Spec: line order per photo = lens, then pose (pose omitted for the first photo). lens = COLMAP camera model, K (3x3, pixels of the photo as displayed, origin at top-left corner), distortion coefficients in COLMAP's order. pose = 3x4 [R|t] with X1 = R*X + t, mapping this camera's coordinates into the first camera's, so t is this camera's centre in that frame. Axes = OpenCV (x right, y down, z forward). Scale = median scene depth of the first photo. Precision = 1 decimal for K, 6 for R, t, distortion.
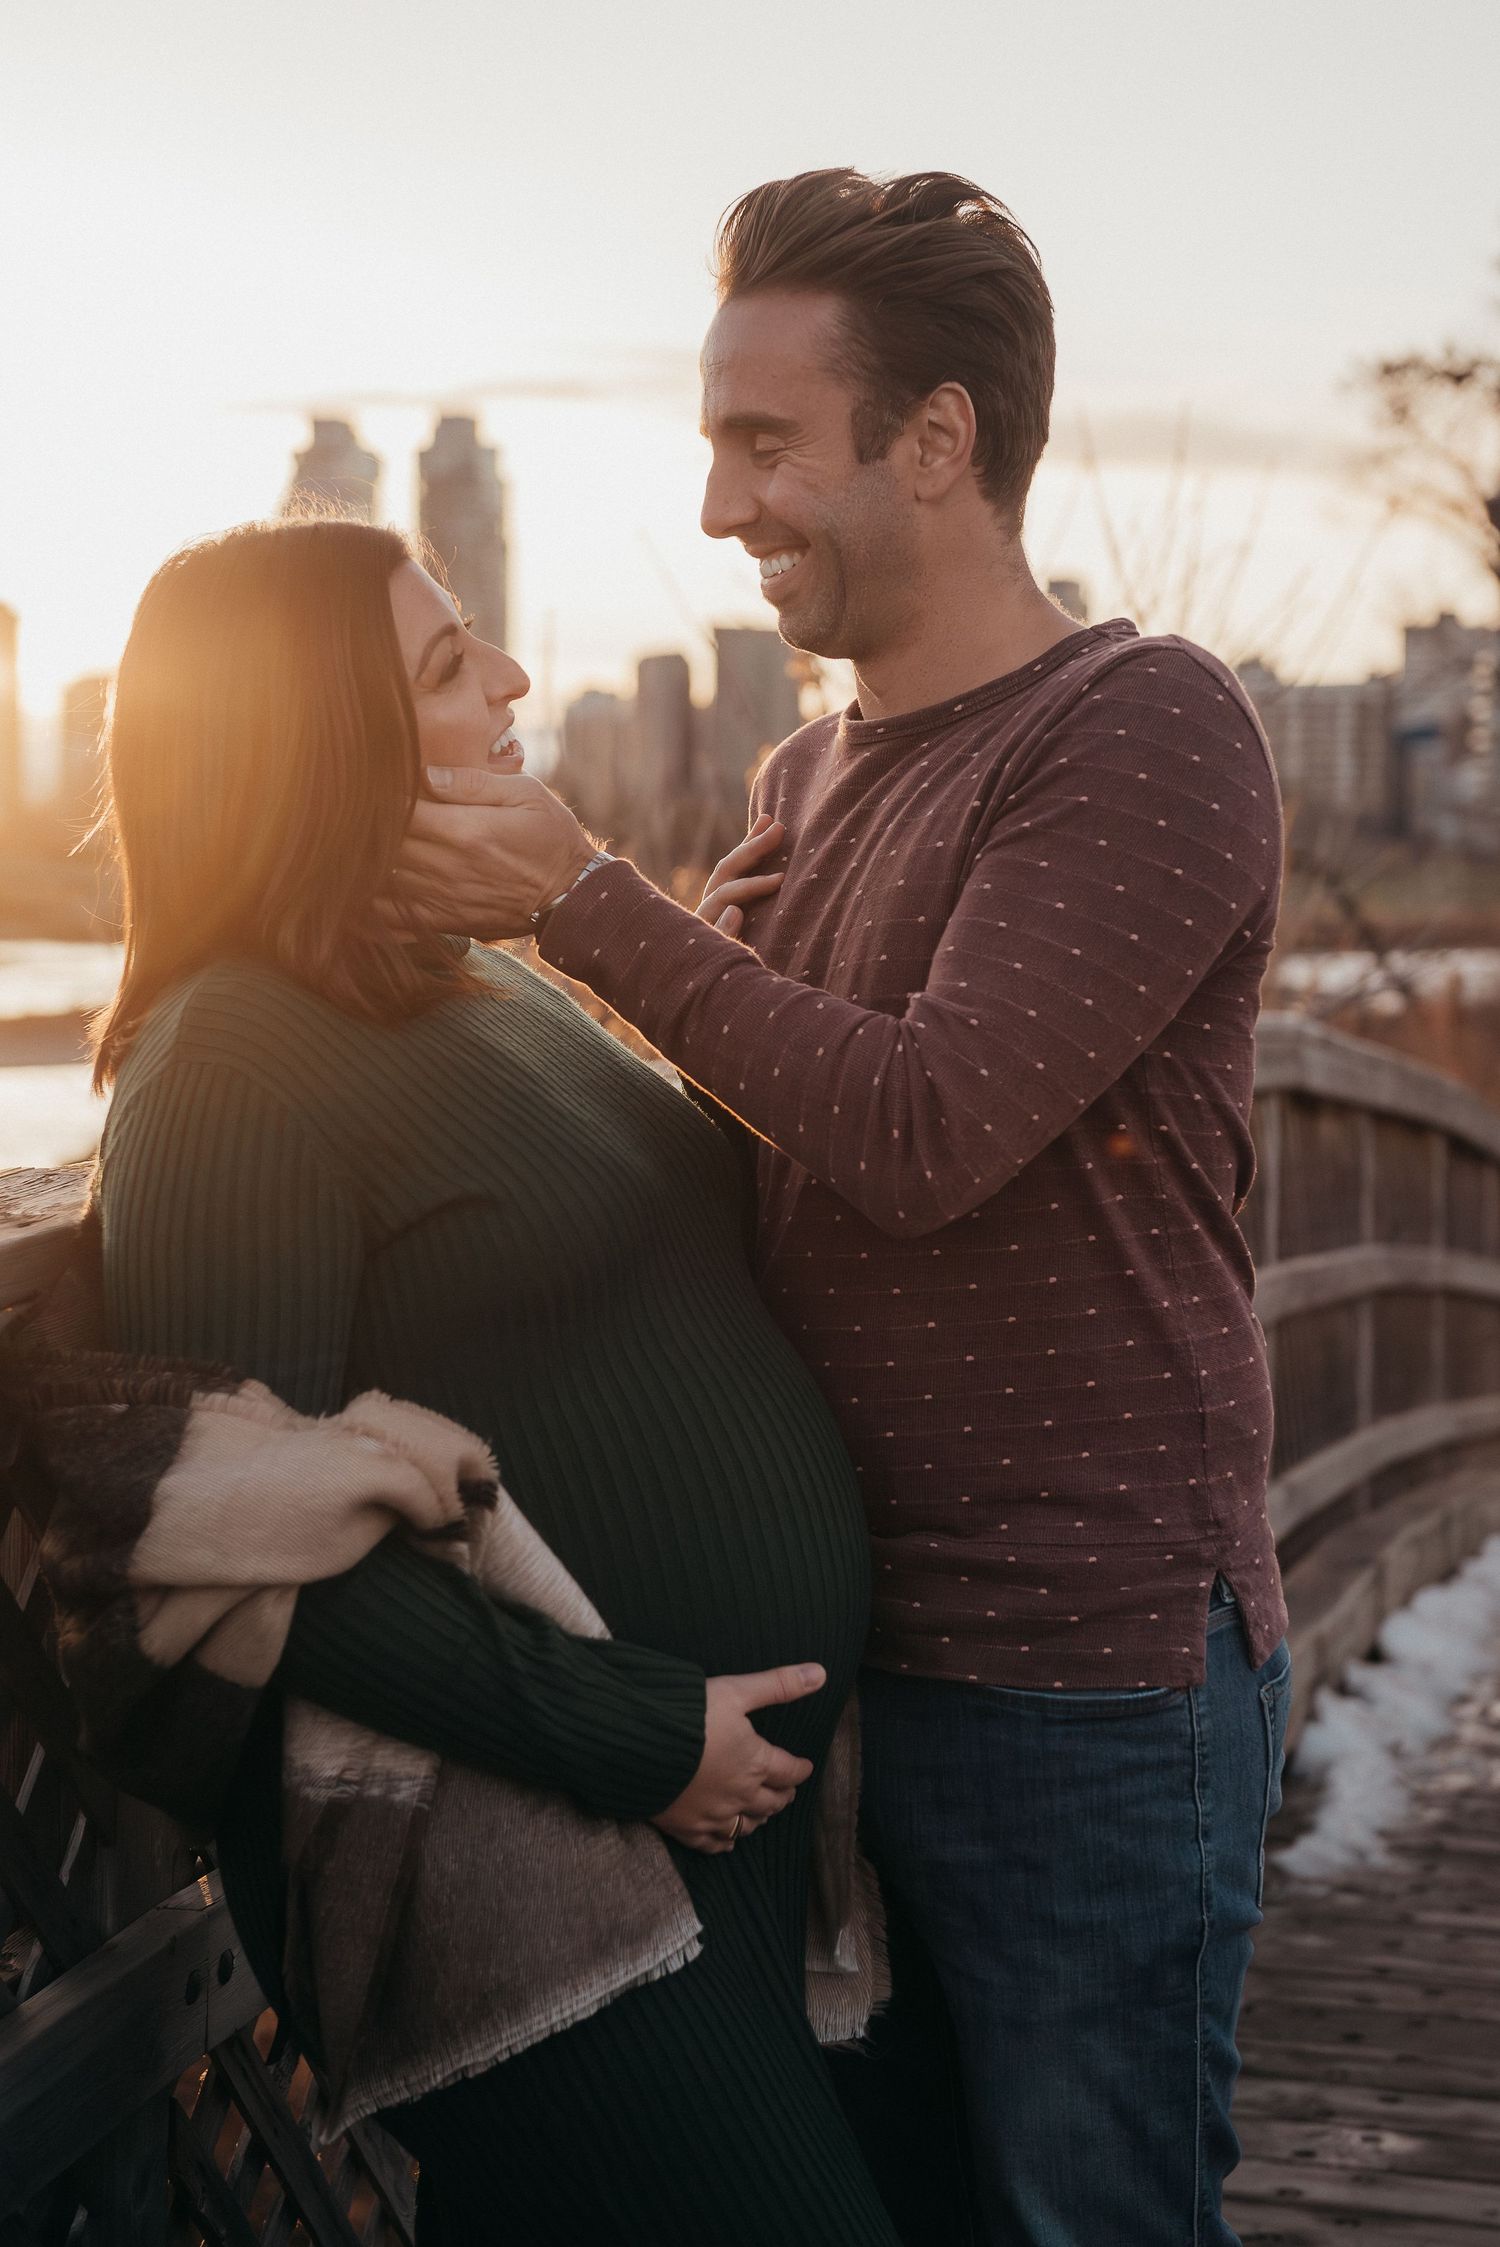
lens RADIAL K [[3894.8, 0, 734.8], [0, 3894.8, 1121.7], [0, 0, 1]] dist [-0.062599, 0.000000]
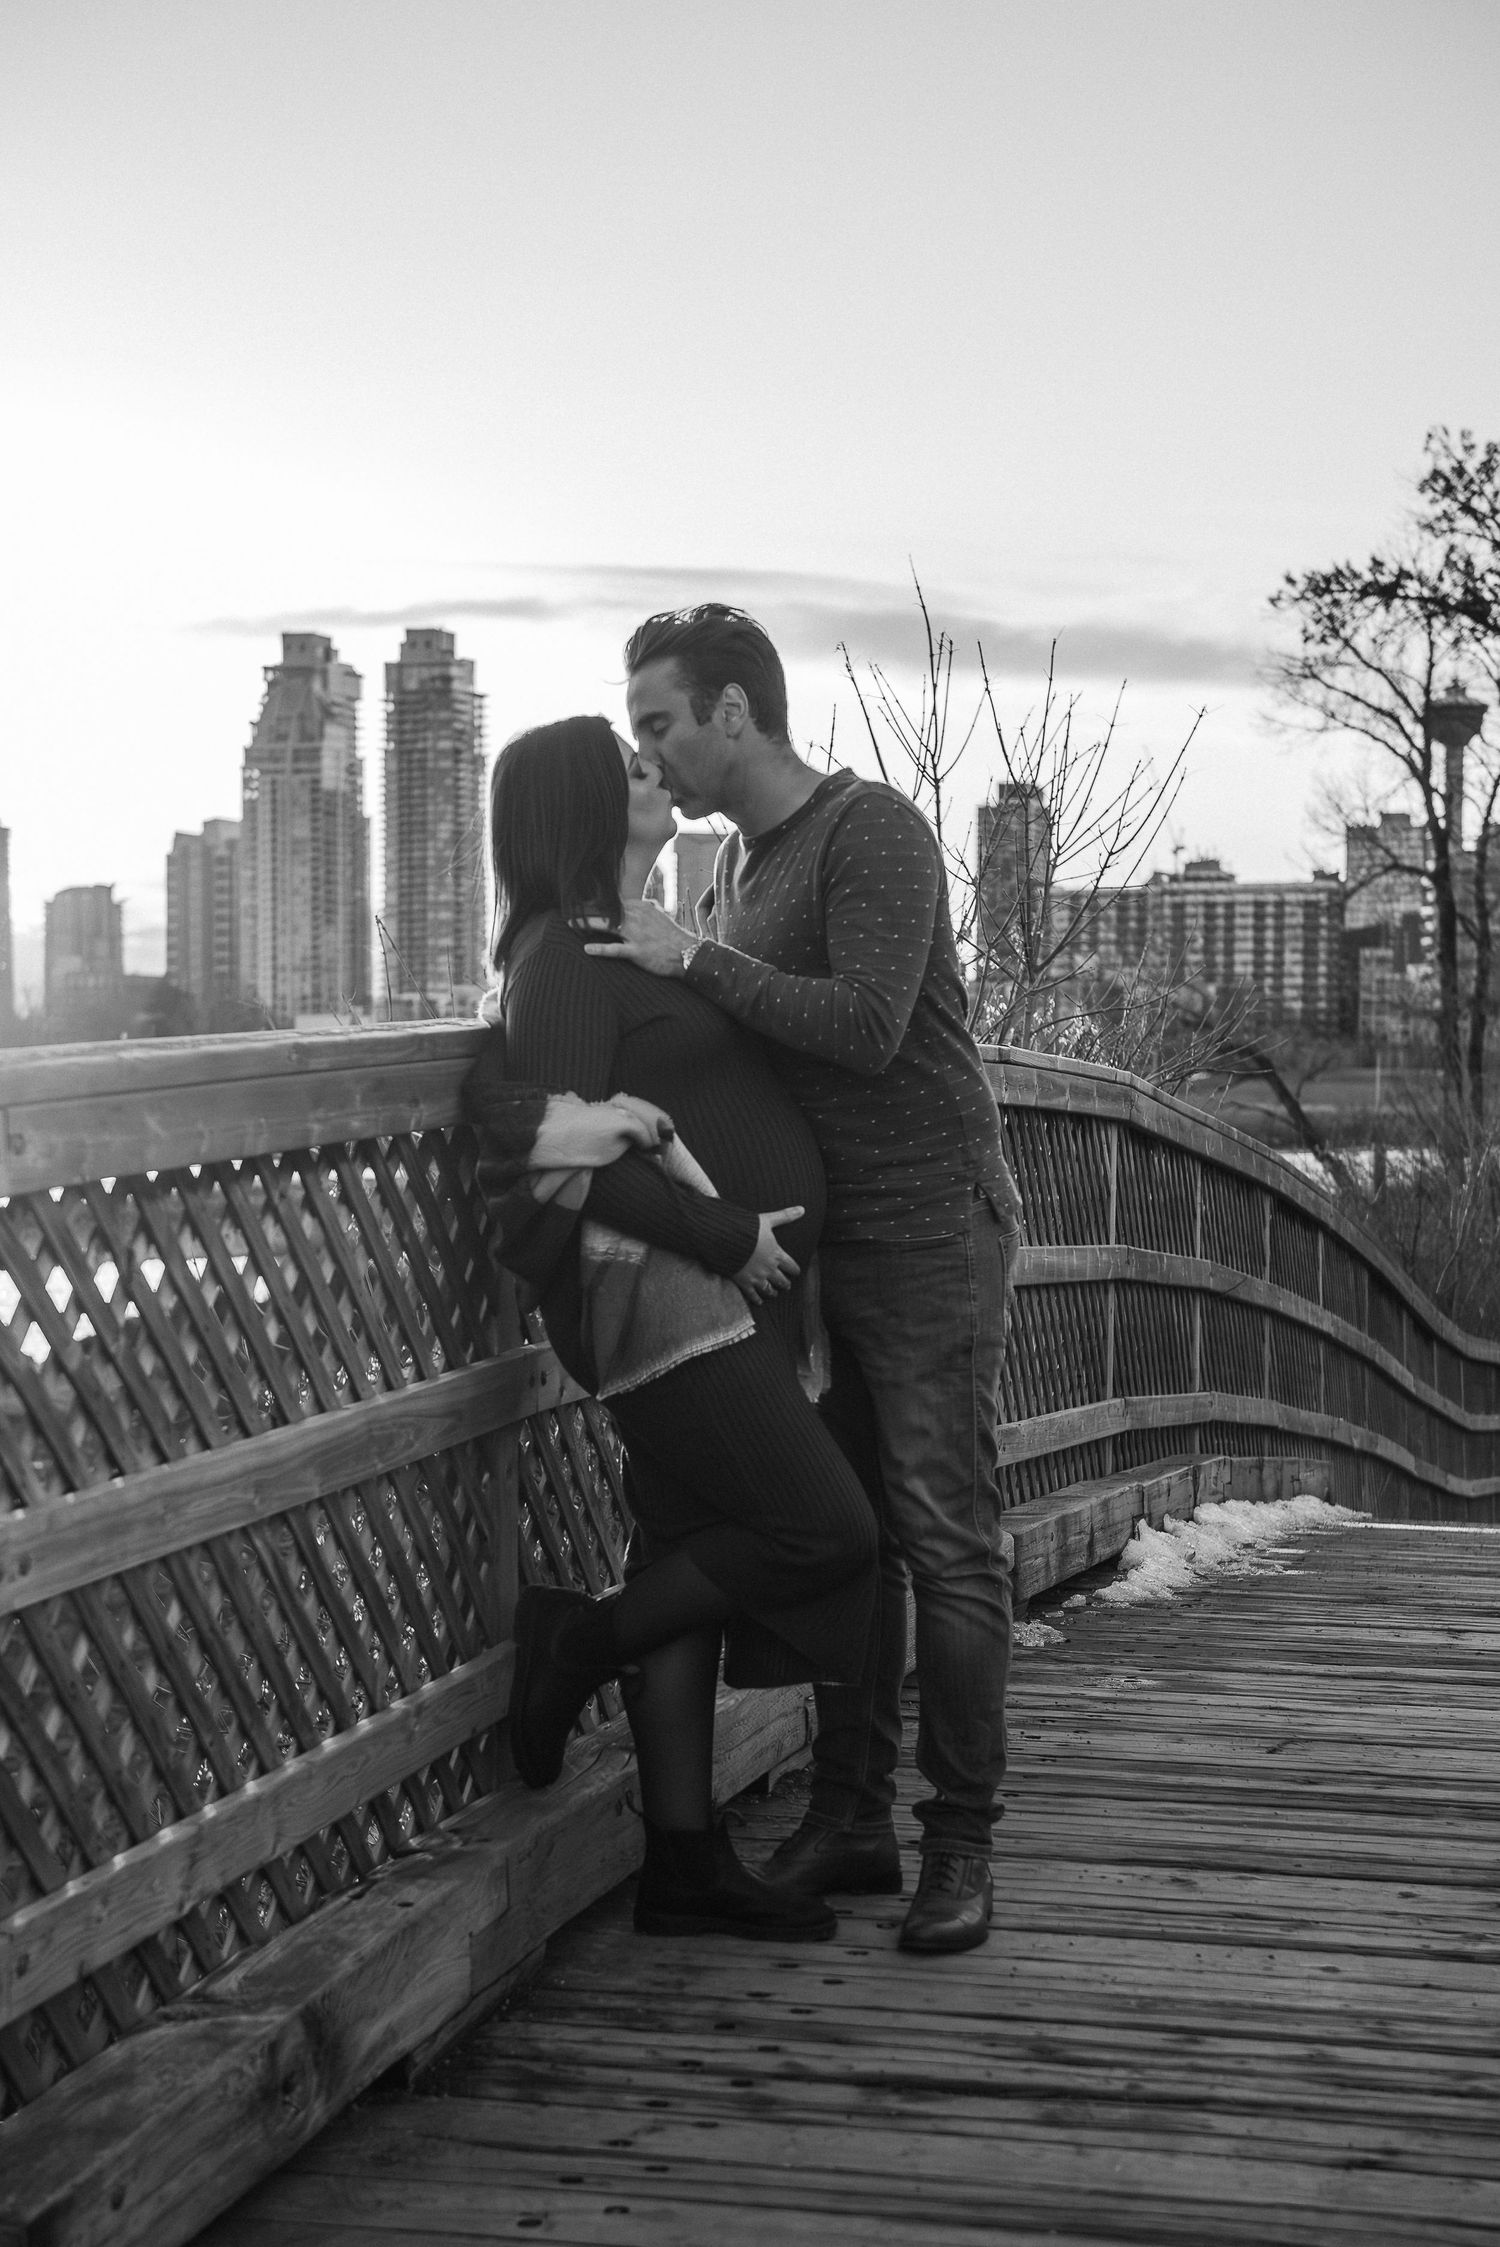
lens RADIAL K [[3825.4, 0, 771.0], [0, 3825.4, 1126.6], [0, 0, 1]] dist [0.076977, 0.000000]
pose [[0.999805, -0.006320, 0.018702, -0.013717], [0.007261, 0.998686, -0.050727, 0.064172], [-0.018357, 0.050853, 0.998537, -0.414019]]
